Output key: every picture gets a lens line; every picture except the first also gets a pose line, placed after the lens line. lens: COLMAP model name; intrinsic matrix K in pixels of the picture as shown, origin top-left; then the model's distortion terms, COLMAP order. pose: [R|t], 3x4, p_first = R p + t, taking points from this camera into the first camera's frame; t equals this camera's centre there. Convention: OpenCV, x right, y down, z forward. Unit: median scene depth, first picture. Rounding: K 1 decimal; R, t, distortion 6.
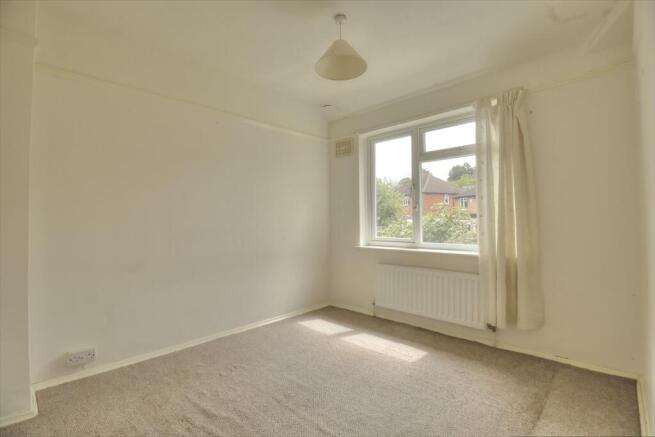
lens RADIAL K [[301.2, 0, 327.6], [0, 301.2, 217.3], [0, 0, 1]] dist [-0.012121, -0.003080]
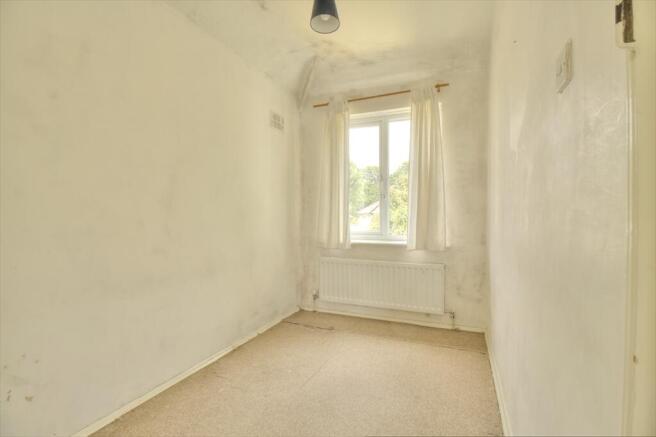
lens RADIAL K [[284.4, 0, 333.5], [0, 284.4, 214.4], [0, 0, 1]] dist [-0.004434, -0.000091]
pose [[0.925085, 0.003552, 0.379745, -0.261672], [-0.009851, 0.999844, 0.014647, 0.008258], [-0.379633, -0.017291, 0.924975, 0.252410]]
